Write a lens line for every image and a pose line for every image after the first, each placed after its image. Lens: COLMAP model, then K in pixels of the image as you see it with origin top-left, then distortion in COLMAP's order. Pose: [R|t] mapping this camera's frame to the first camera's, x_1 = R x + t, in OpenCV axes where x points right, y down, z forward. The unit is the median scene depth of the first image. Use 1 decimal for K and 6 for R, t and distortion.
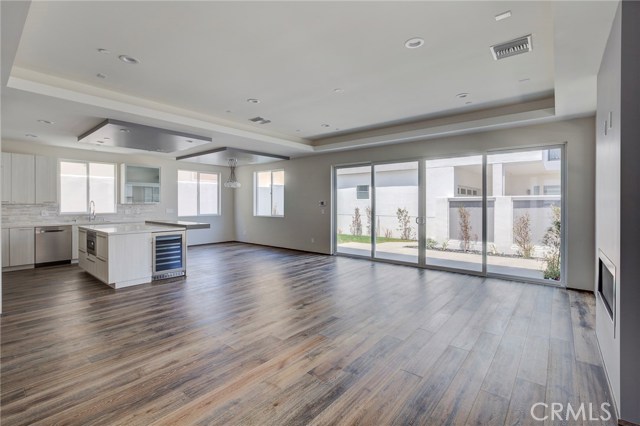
lens RADIAL K [[291.6, 0, 318.0], [0, 291.6, 206.0], [0, 0, 1]] dist [-0.002531, 0.000159]
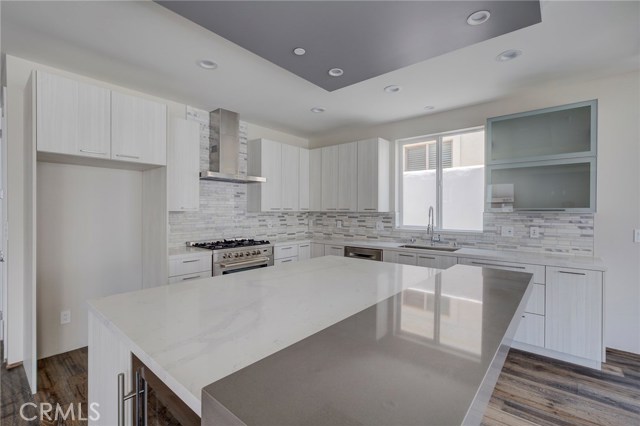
lens RADIAL K [[286.6, 0, 324.4], [0, 286.6, 213.0], [0, 0, 1]] dist [0.000017, 0.000301]
pose [[-0.003171, 0.006961, -0.999971, -0.258140], [-0.011858, 0.999905, 0.006998, -0.007390], [0.999925, 0.011880, -0.003088, 0.809804]]
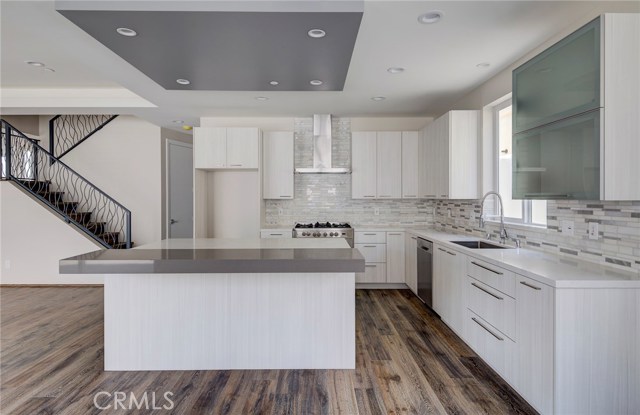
lens RADIAL K [[357.6, 0, 319.7], [0, 357.6, 199.0], [0, 0, 1]] dist [0.001501, 0.000212]
pose [[-0.762442, 0.002858, -0.647050, -0.273916], [-0.004328, 0.999945, 0.009516, -0.011264], [0.647042, 0.010056, -0.762388, 1.221537]]
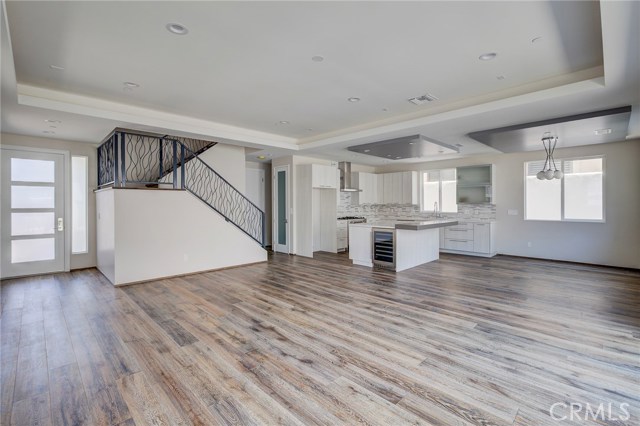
lens RADIAL K [[291.6, 0, 318.0], [0, 291.6, 206.0], [0, 0, 1]] dist [-0.002531, 0.000159]
pose [[-0.103111, 0.006197, -0.994651, 0.493594], [-0.006013, 0.999958, 0.006853, -0.006353], [0.994652, 0.006688, -0.103070, 0.633822]]
